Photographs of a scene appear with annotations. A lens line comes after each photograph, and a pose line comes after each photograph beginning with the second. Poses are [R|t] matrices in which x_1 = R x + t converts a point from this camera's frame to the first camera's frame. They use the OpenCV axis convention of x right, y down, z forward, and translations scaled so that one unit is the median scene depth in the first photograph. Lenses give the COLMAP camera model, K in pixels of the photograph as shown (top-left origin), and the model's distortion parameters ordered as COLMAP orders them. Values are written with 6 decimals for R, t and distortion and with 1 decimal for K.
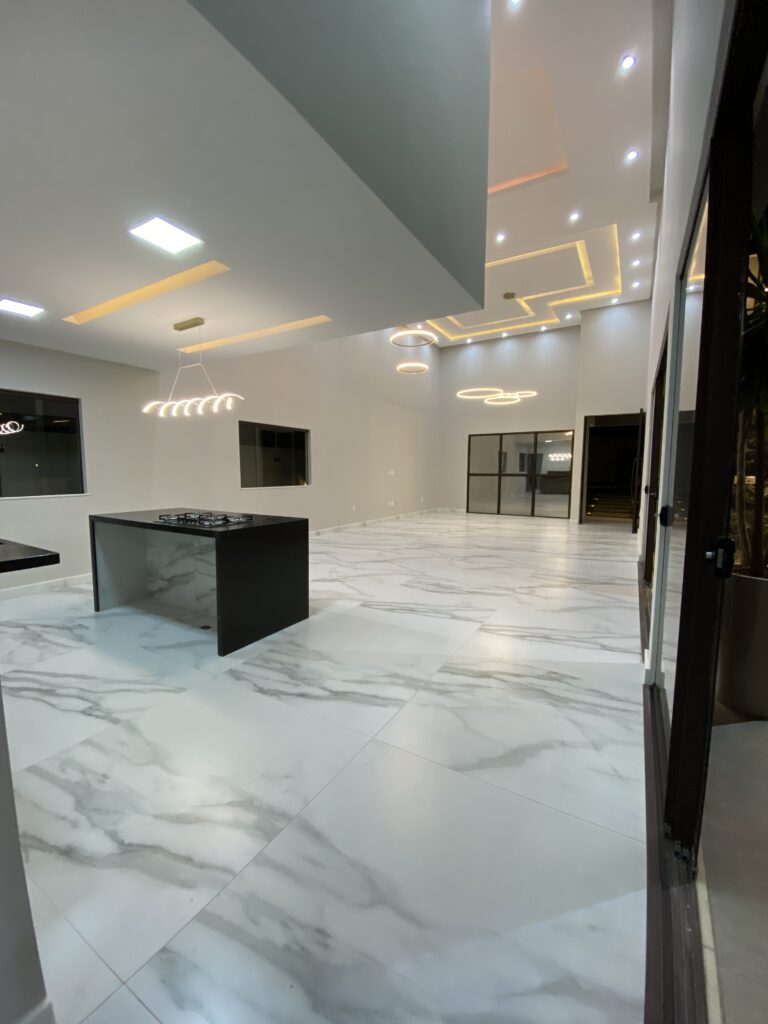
lens RADIAL K [[421.7, 0, 383.3], [0, 421.7, 512.2], [0, 0, 1]] dist [0.051526, -0.042929]
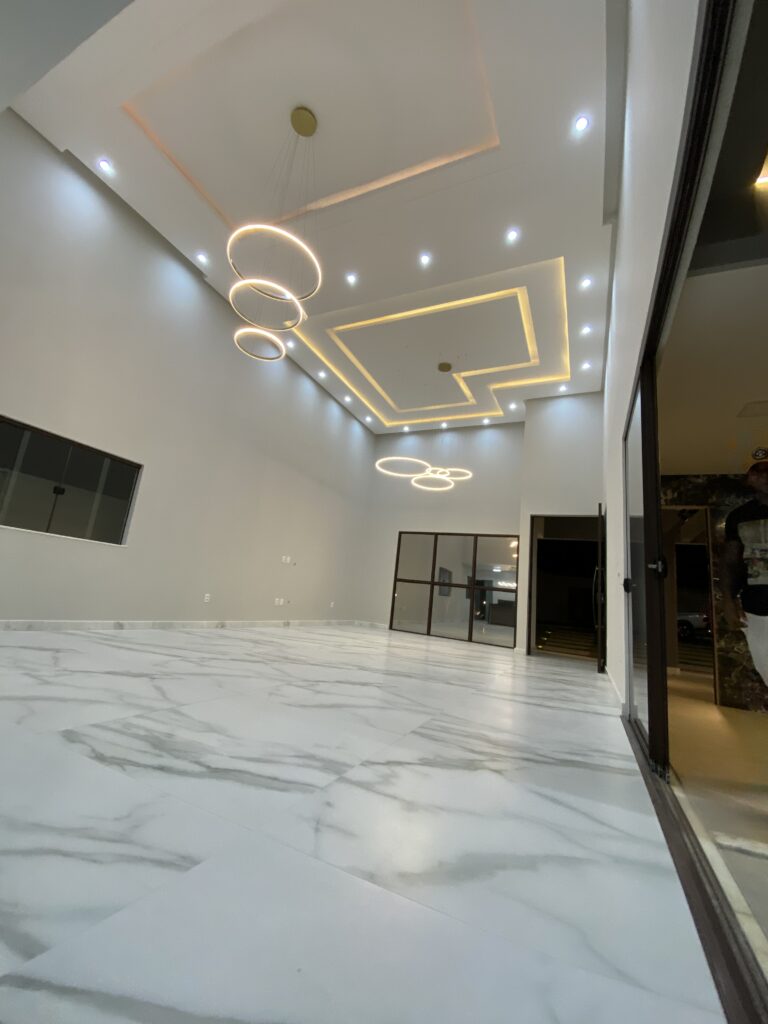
lens RADIAL K [[421.7, 0, 383.3], [0, 421.7, 512.2], [0, 0, 1]] dist [0.051526, -0.042929]
pose [[0.989978, 0.119584, 0.075116, 0.130310], [-0.092659, 0.951453, -0.293517, 0.032590], [-0.106569, 0.283616, 0.952998, 0.255669]]
